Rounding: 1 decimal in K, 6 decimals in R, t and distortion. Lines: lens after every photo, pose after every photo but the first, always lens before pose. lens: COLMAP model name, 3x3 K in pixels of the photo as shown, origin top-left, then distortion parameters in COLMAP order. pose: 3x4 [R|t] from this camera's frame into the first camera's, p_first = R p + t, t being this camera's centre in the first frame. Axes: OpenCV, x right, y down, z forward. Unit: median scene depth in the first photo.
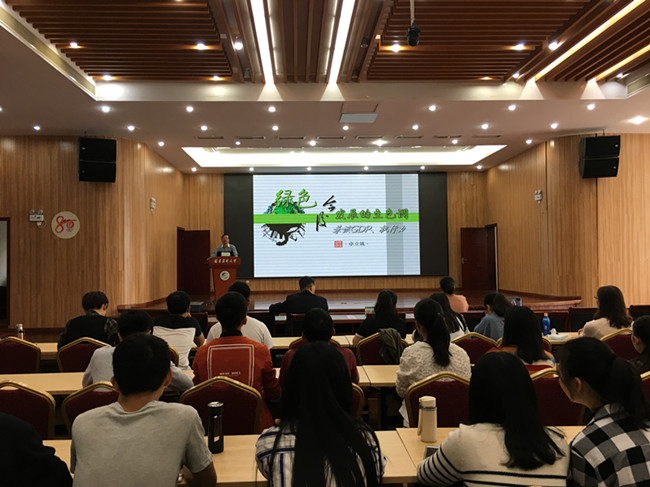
lens RADIAL K [[549.3, 0, 325.0], [0, 549.3, 243.5], [0, 0, 1]] dist [0.032157, 0.004592]
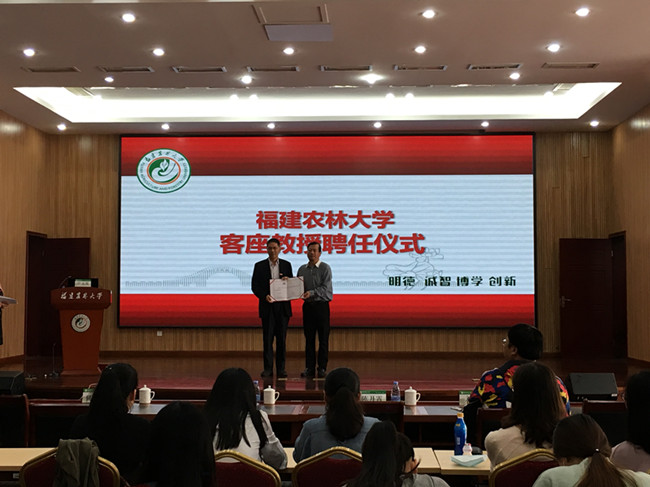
lens RADIAL K [[1013.0, 0, 325.0], [0, 1013.0, 243.5], [0, 0, 1]] dist [0.032003, 0.016776]
pose [[0.996483, 0.010735, -0.083103, 0.129615], [-0.012278, 0.999761, -0.018075, -0.004330], [0.082889, 0.019032, 0.996377, 0.018442]]
